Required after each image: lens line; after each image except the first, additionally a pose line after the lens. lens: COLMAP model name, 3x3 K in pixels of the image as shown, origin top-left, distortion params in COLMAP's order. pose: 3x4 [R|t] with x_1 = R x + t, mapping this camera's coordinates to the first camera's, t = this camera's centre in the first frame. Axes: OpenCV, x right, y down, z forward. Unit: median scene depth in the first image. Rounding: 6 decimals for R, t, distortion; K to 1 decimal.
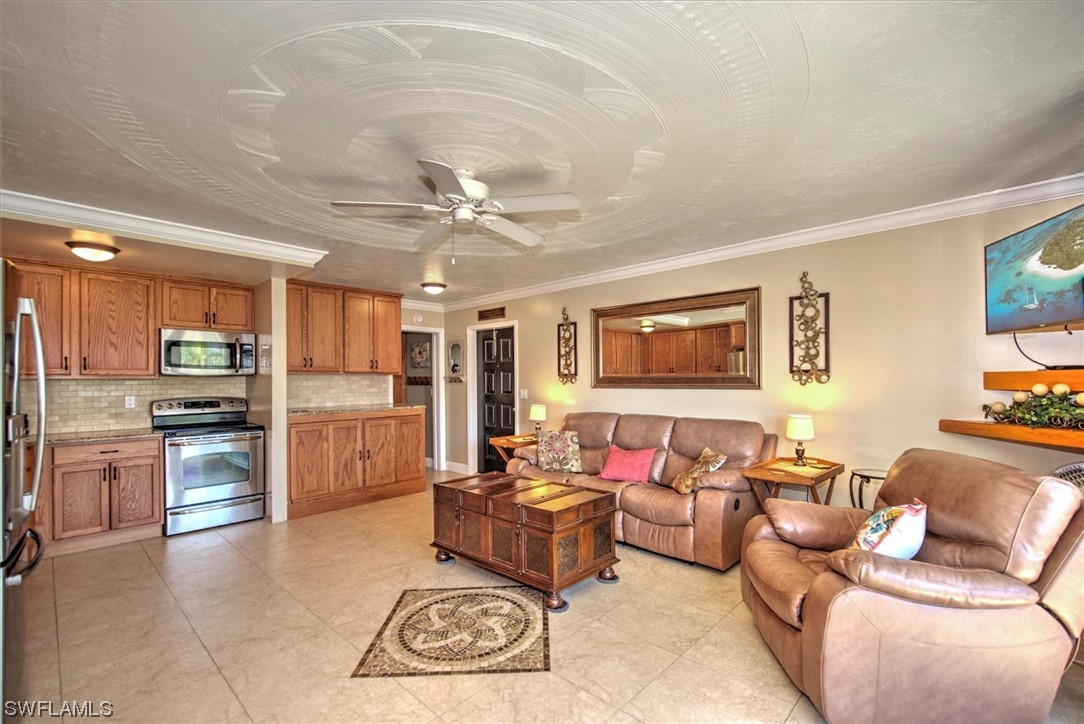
lens RADIAL K [[465.5, 0, 552.4], [0, 465.5, 377.9], [0, 0, 1]] dist [0.002929, -0.000396]
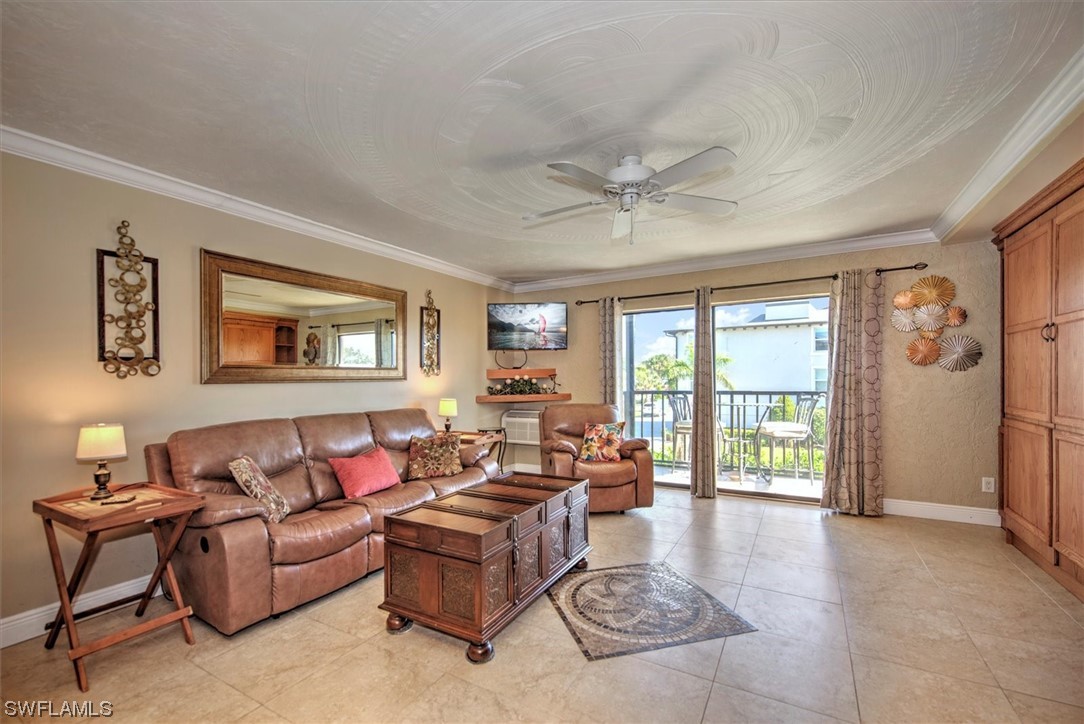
lens RADIAL K [[465.5, 0, 530.7], [0, 465.5, 382.2], [0, 0, 1]] dist [0.002929, -0.000396]
pose [[-0.196049, -0.002647, 0.980591, -0.646133], [0.005254, 0.999979, 0.003750, 0.022850], [-0.980580, 0.005887, -0.196031, 0.801163]]
